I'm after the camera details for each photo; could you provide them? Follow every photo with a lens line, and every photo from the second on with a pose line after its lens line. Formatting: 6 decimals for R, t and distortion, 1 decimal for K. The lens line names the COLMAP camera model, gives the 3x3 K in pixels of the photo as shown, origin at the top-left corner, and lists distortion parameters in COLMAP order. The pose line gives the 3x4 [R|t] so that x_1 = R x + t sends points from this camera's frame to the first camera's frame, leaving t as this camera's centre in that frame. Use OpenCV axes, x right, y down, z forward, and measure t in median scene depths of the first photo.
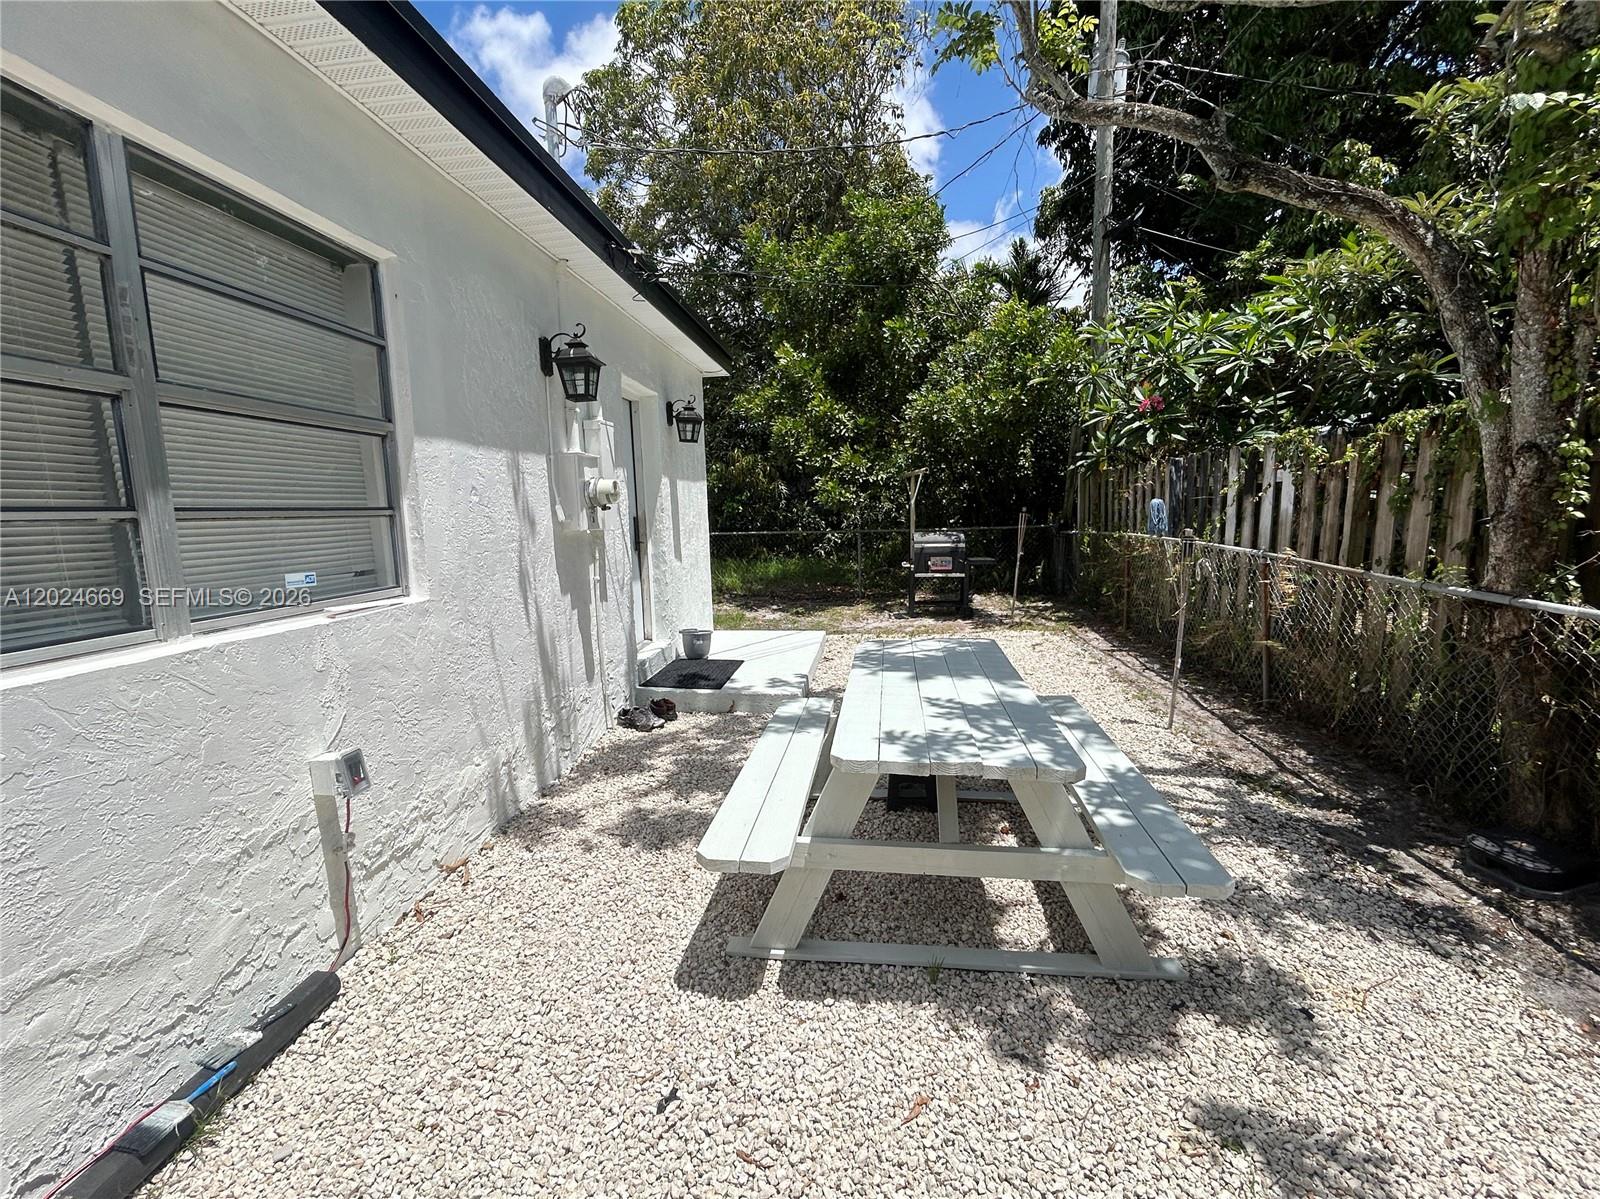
lens RADIAL K [[649.8, 0, 800.0], [0, 649.8, 599.5], [0, 0, 1]] dist [0.002201, 0.000155]
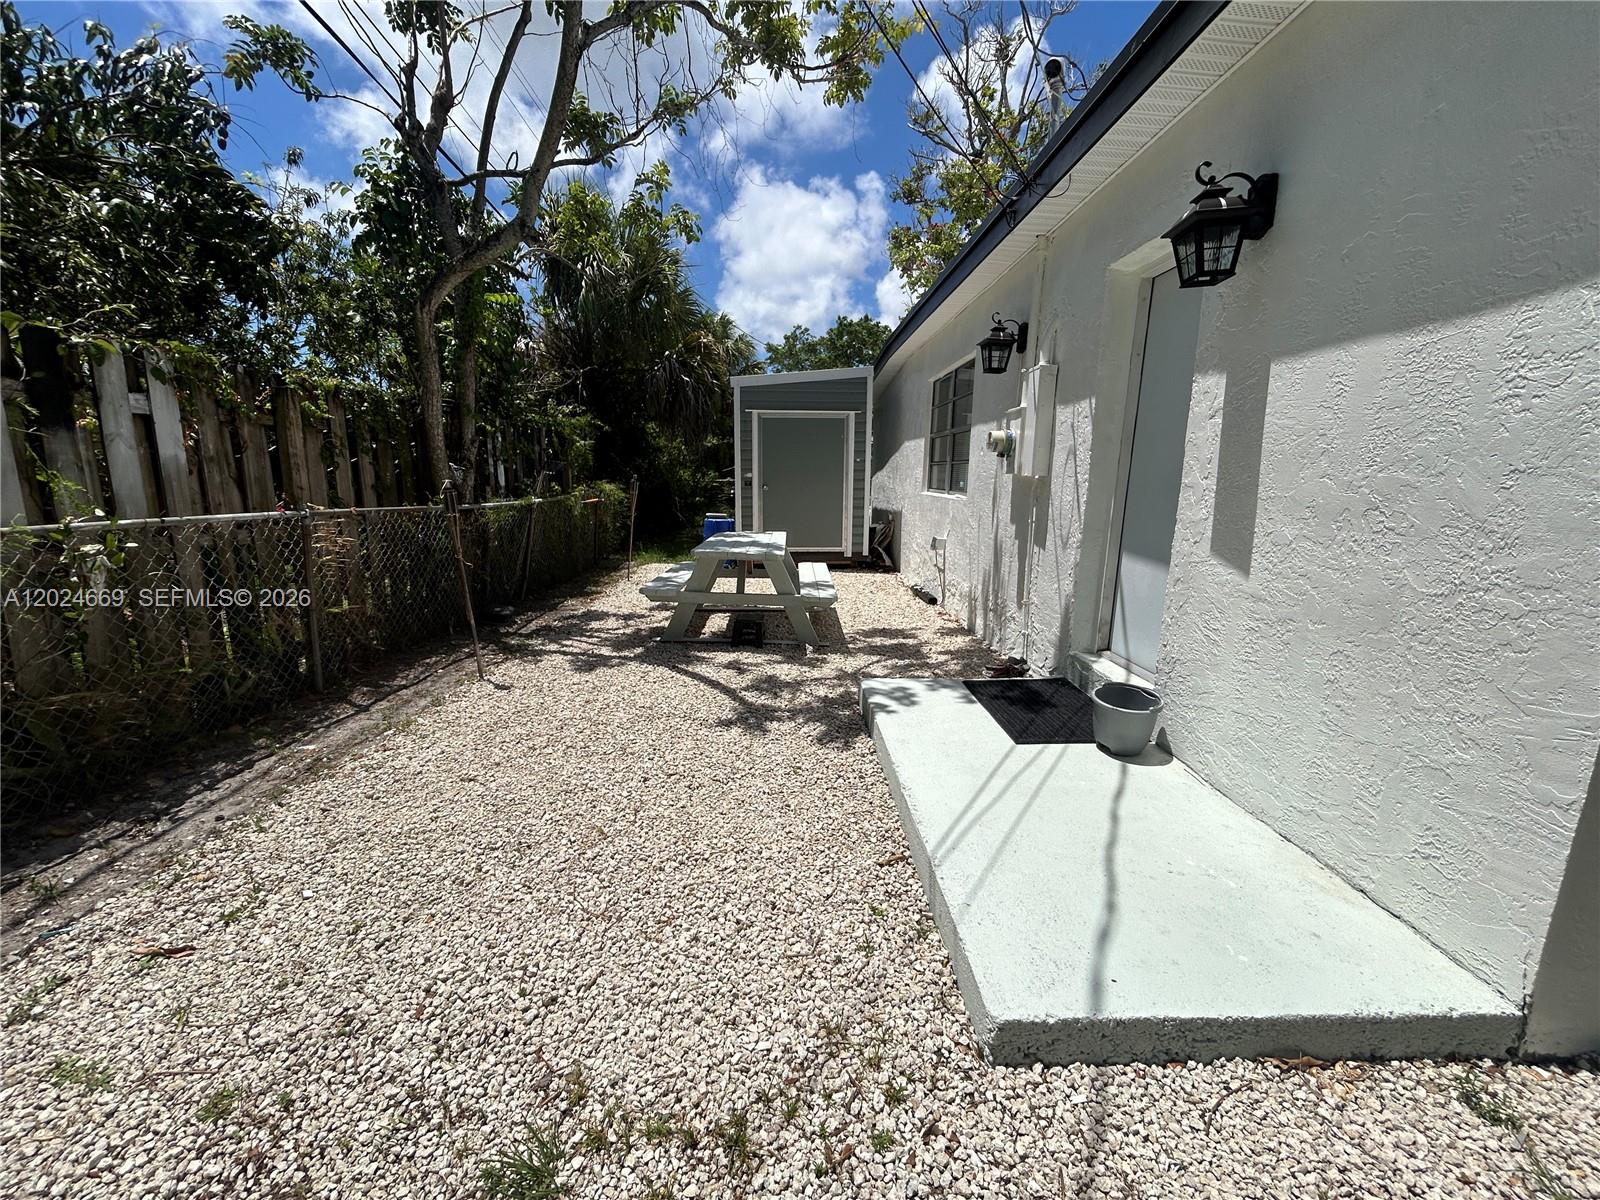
lens RADIAL K [[649.8, 0, 800.0], [0, 649.8, 600.0], [0, 0, 1]] dist [0.002201, 0.000155]
pose [[-0.991471, 0.032283, -0.126263, 0.208468], [-0.011491, 0.943404, 0.331447, -0.265653], [0.129817, 0.330071, -0.934987, 2.027069]]
